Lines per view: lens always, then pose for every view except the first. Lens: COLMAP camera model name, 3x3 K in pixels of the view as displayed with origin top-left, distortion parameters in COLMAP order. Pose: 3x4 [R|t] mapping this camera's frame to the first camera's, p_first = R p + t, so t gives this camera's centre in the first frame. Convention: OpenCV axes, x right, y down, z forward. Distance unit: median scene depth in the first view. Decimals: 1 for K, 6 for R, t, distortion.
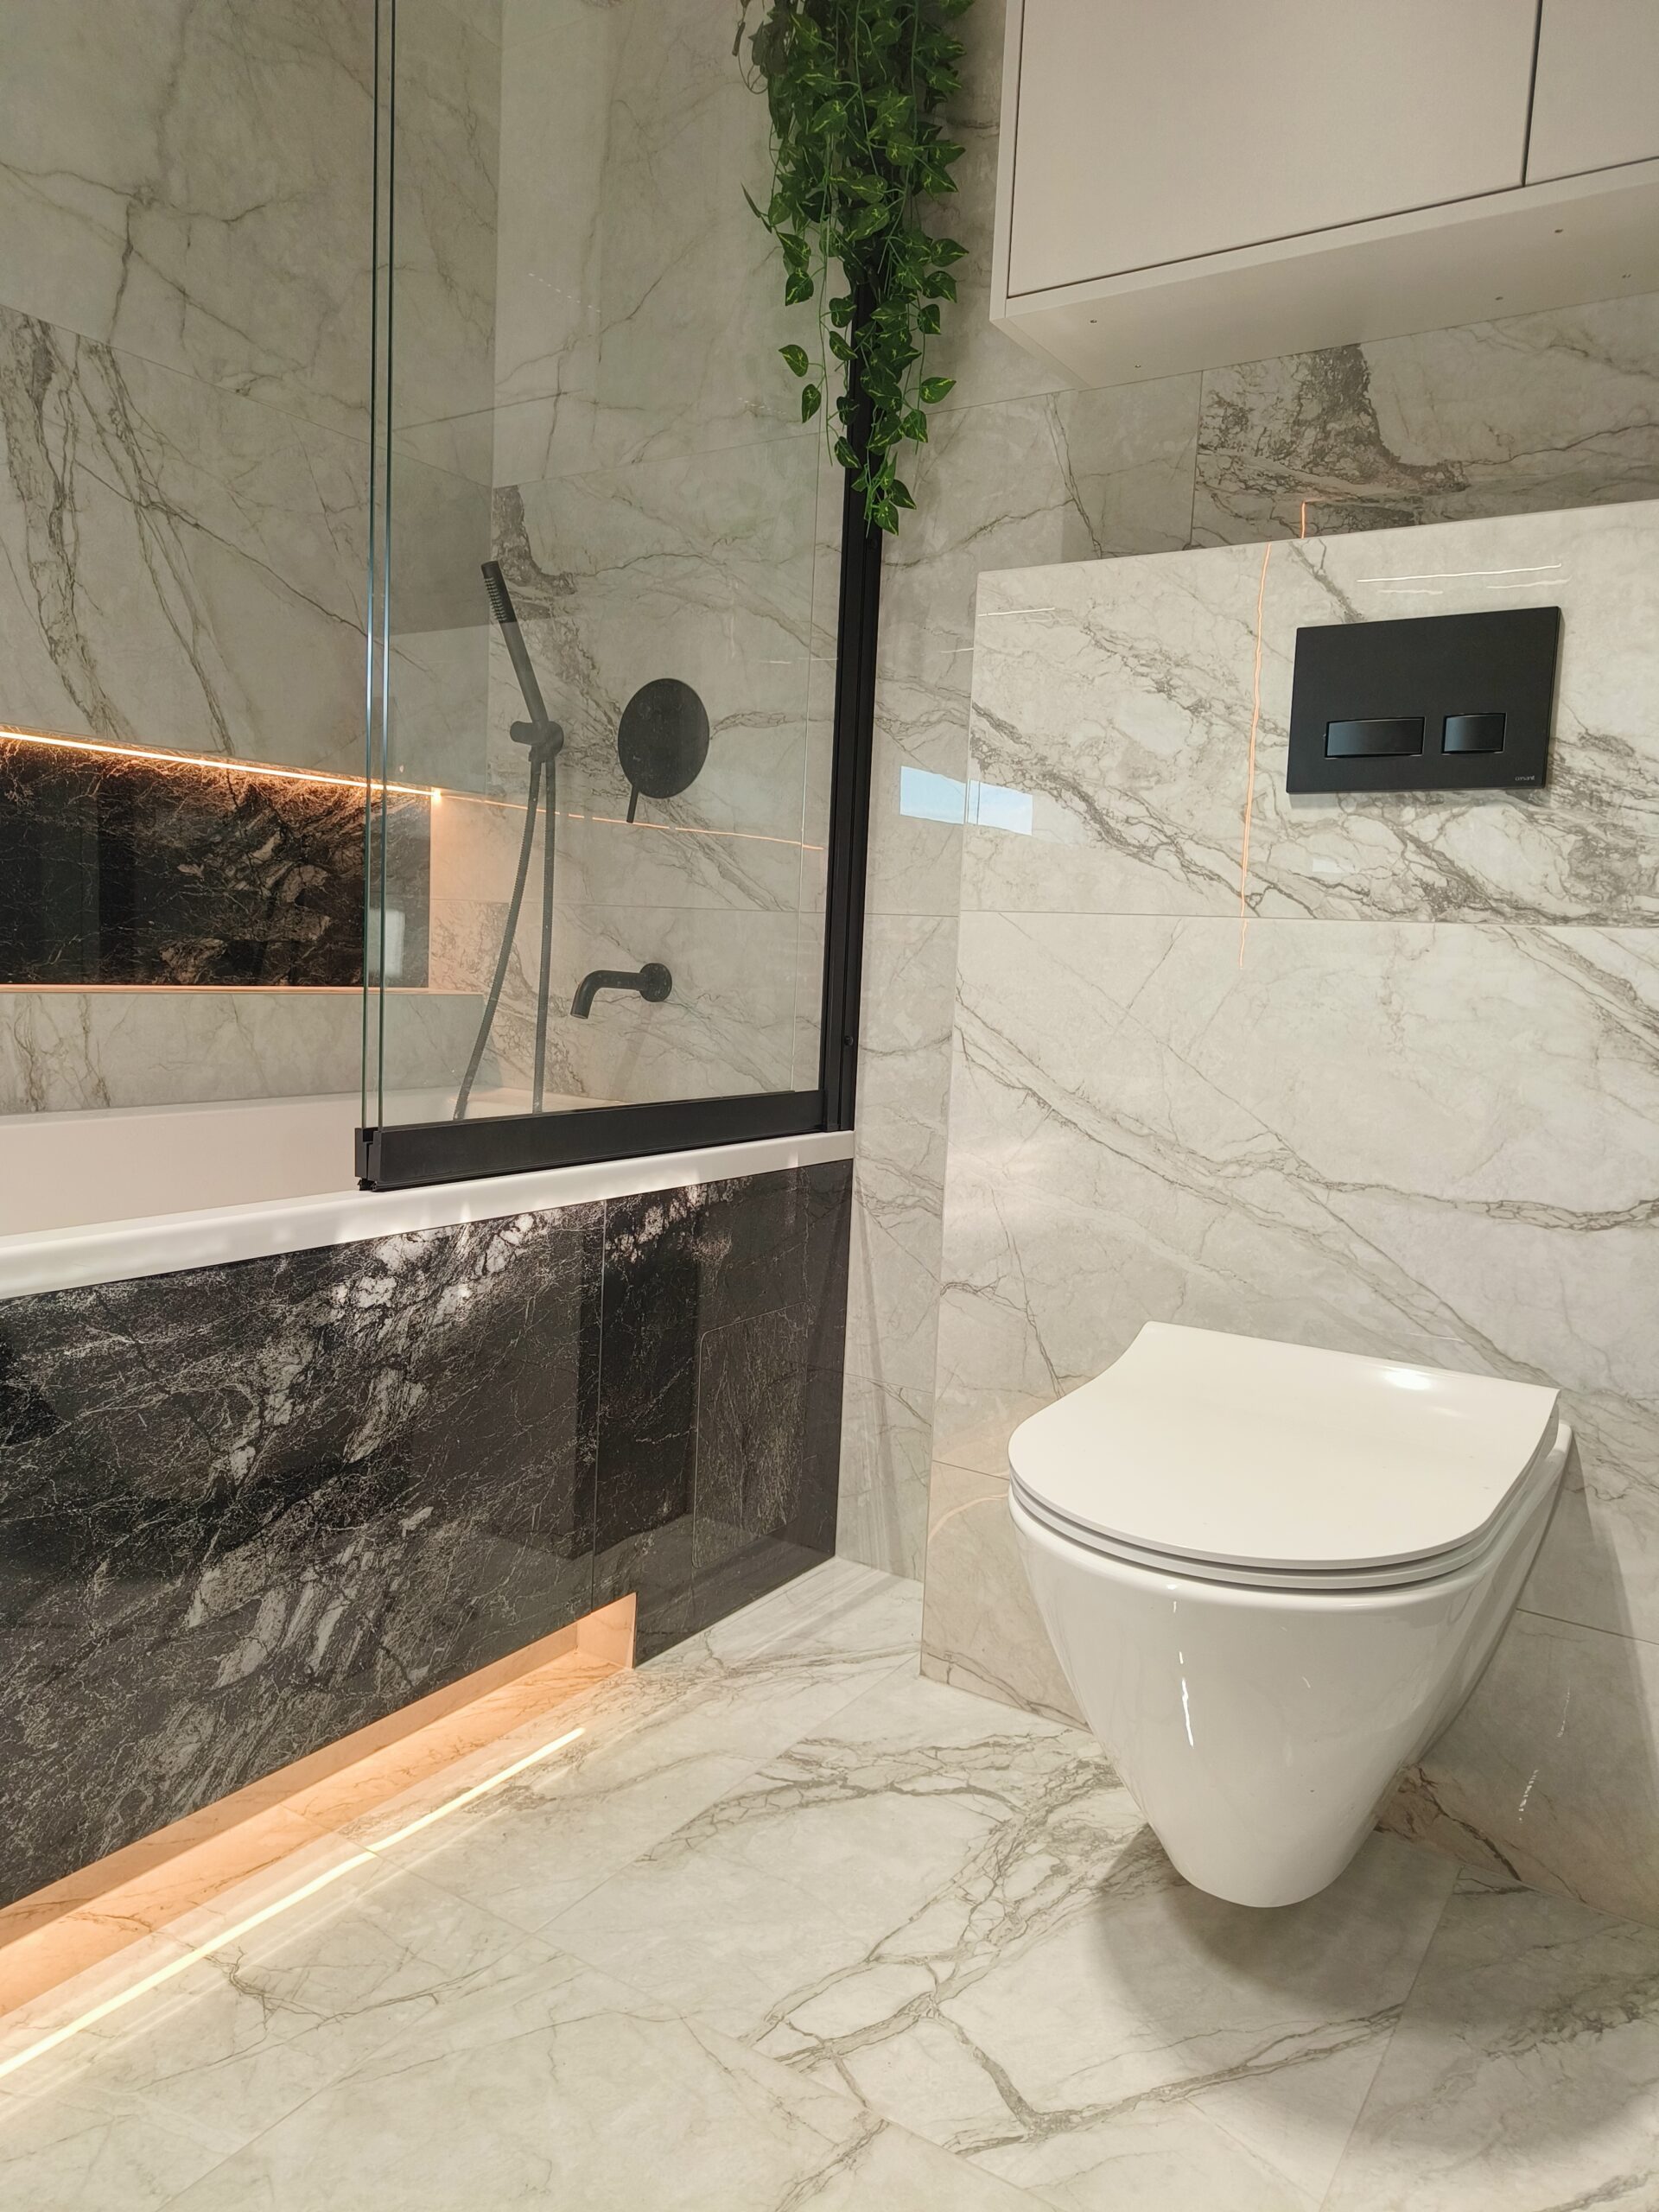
lens RADIAL K [[1534.1, 0, 838.0], [0, 1534.1, 1109.2], [0, 0, 1]] dist [0.001743, 0.004587]
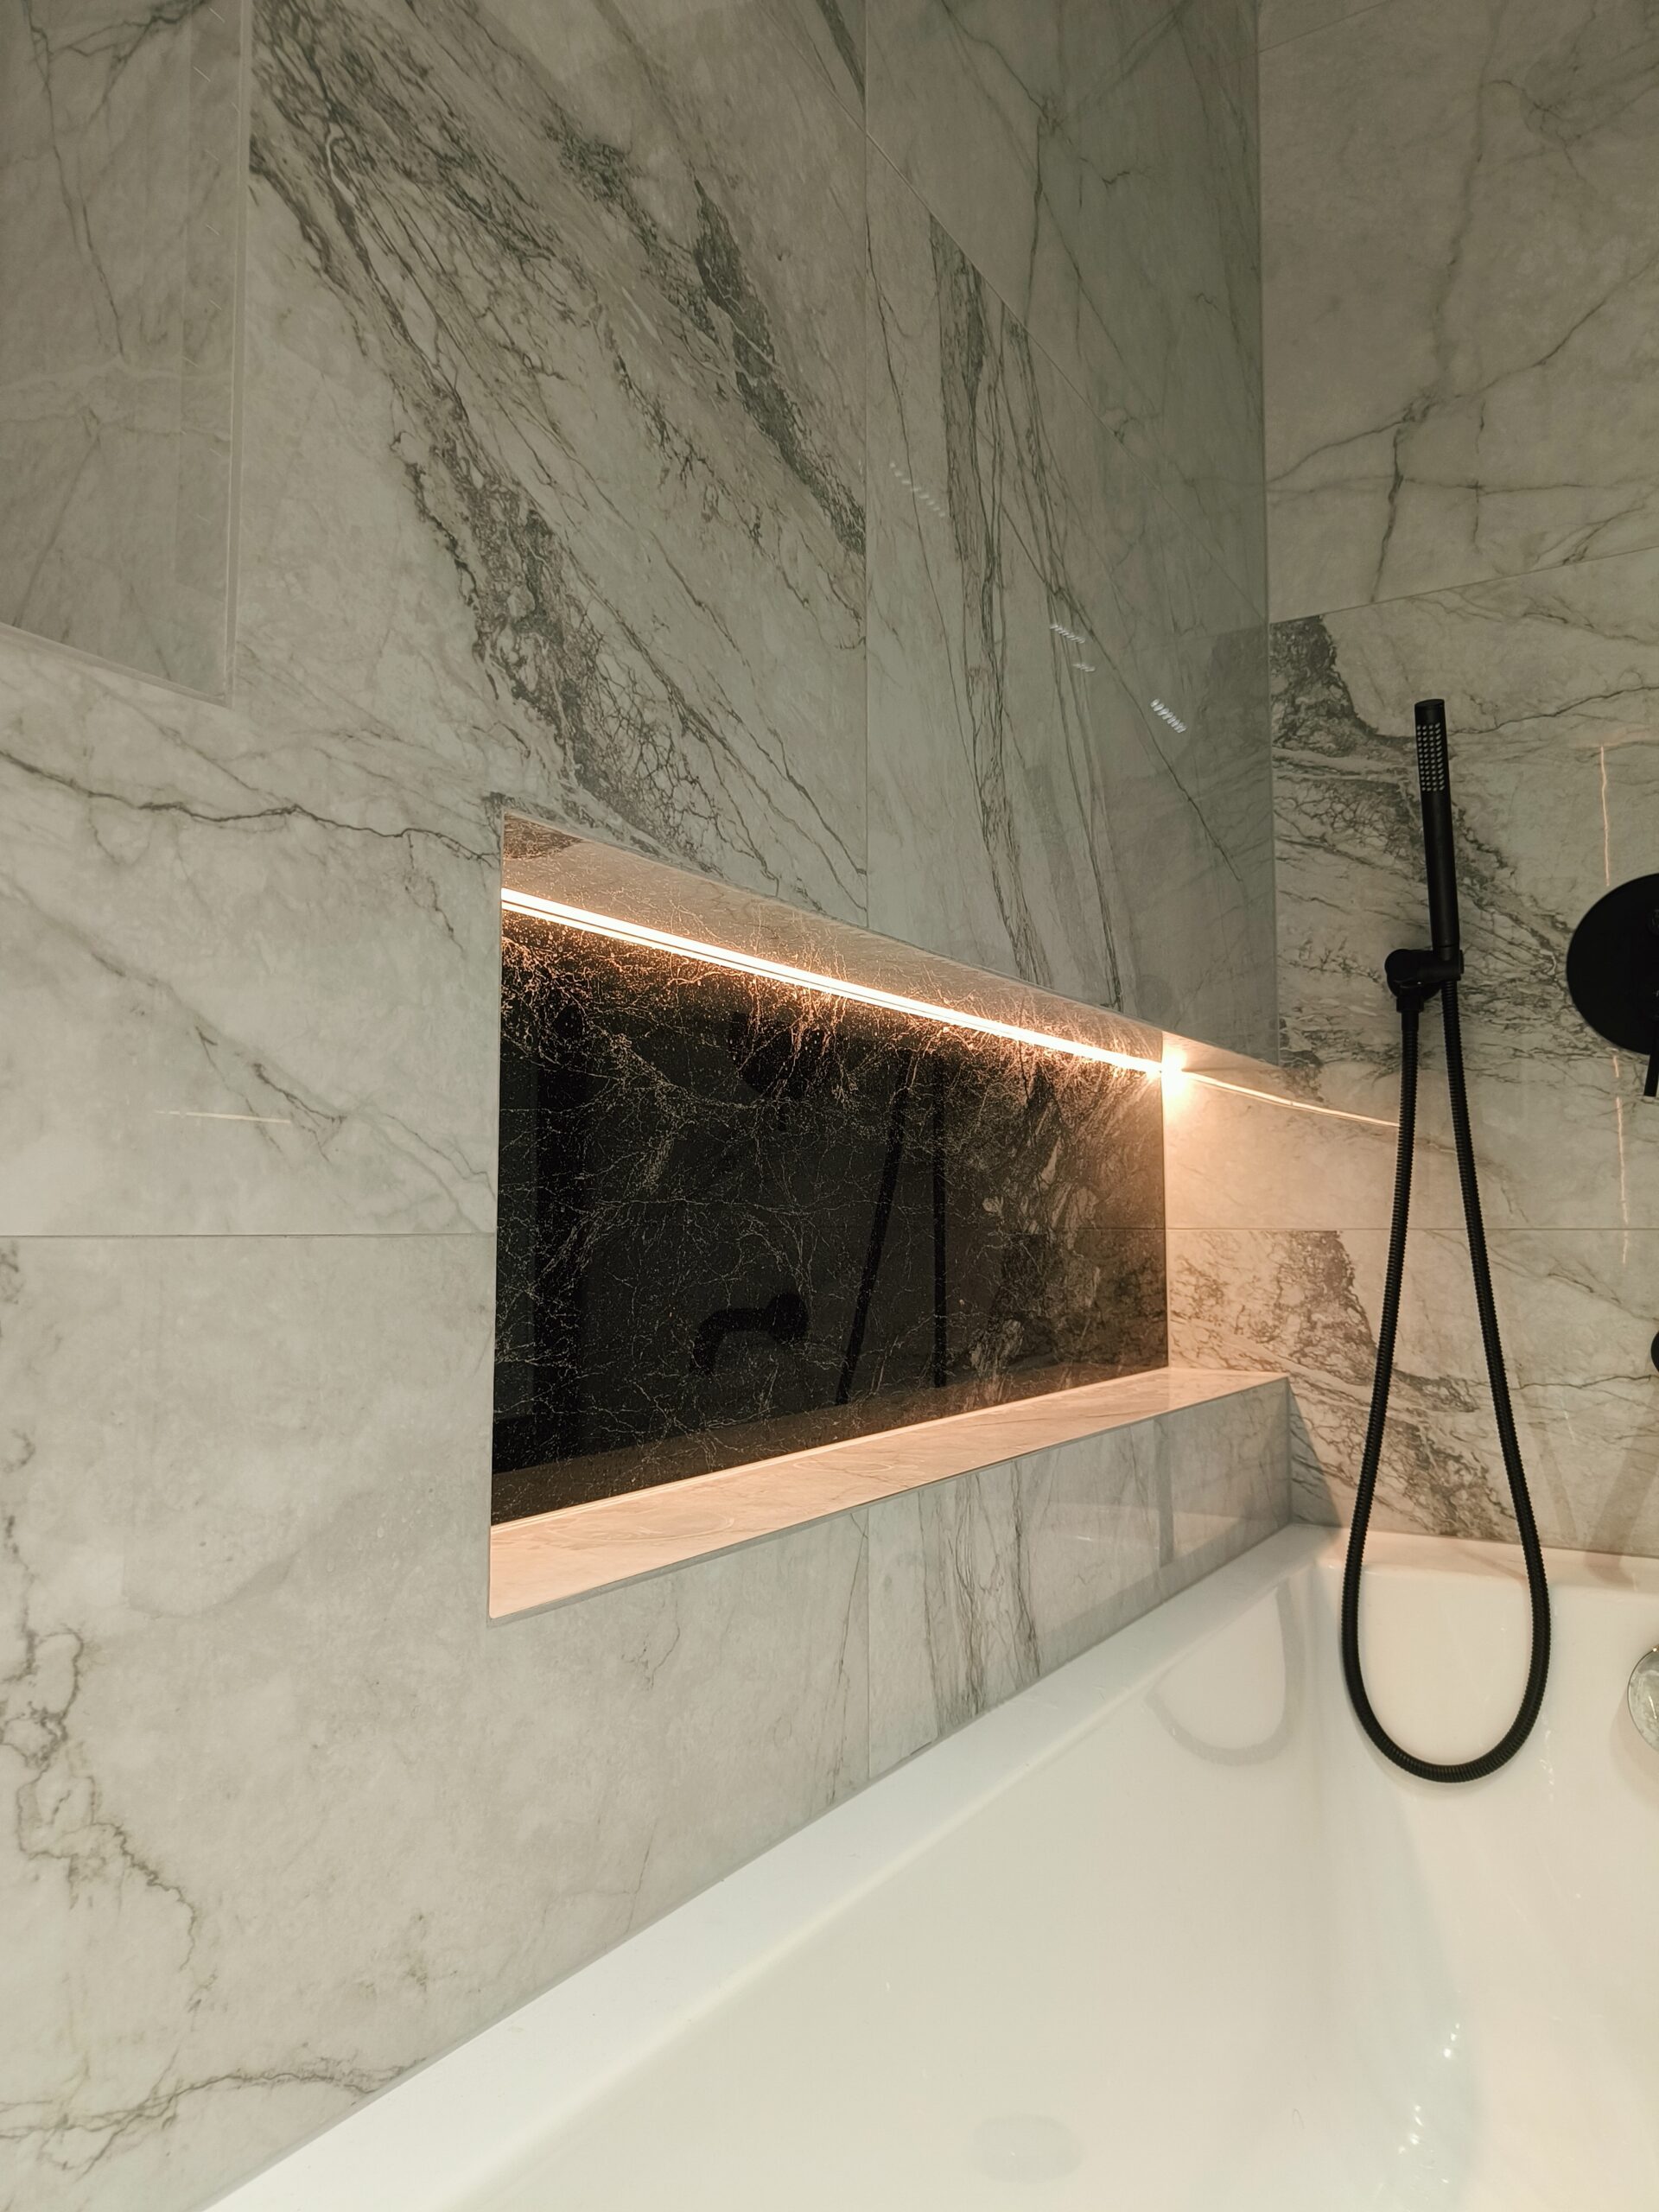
lens RADIAL K [[1554.9, 0, 840.1], [0, 1554.9, 1108.3], [0, 0, 1]] dist [0.002670, 0.003919]
pose [[0.998125, -0.044090, 0.042463, -0.603330], [0.051039, 0.982399, -0.179686, -0.106972], [-0.033793, 0.181516, 0.982807, 0.492039]]
